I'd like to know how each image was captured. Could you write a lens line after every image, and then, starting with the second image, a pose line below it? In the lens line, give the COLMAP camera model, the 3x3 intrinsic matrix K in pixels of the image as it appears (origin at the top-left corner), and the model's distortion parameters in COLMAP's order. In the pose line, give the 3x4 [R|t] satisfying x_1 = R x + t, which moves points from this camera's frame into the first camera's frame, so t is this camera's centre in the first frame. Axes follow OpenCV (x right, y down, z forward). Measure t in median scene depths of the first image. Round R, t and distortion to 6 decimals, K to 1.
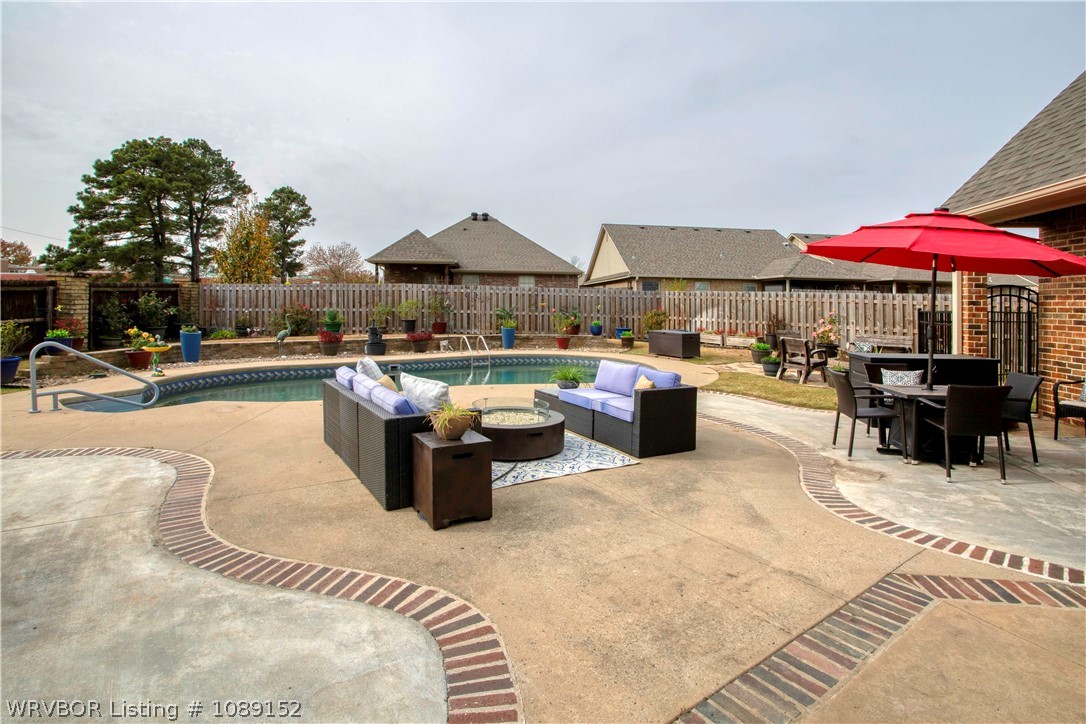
lens RADIAL K [[557.8, 0, 546.0], [0, 557.8, 311.8], [0, 0, 1]] dist [-0.099323, 0.064993]
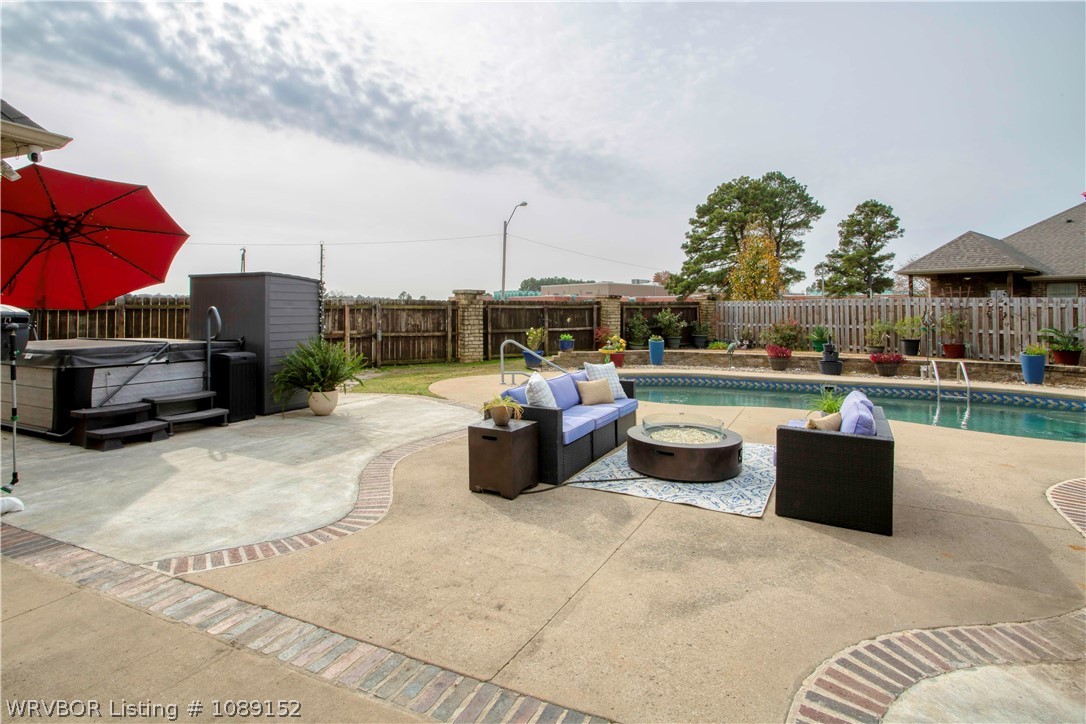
lens RADIAL K [[549.2, 0, 545.0], [0, 549.2, 301.6], [0, 0, 1]] dist [-0.064372, 0.031354]
pose [[0.516309, -0.019526, -0.856180, 0.168056], [-0.024124, 0.999012, -0.037331, 0.000569], [0.856062, 0.039929, 0.515328, 0.082857]]
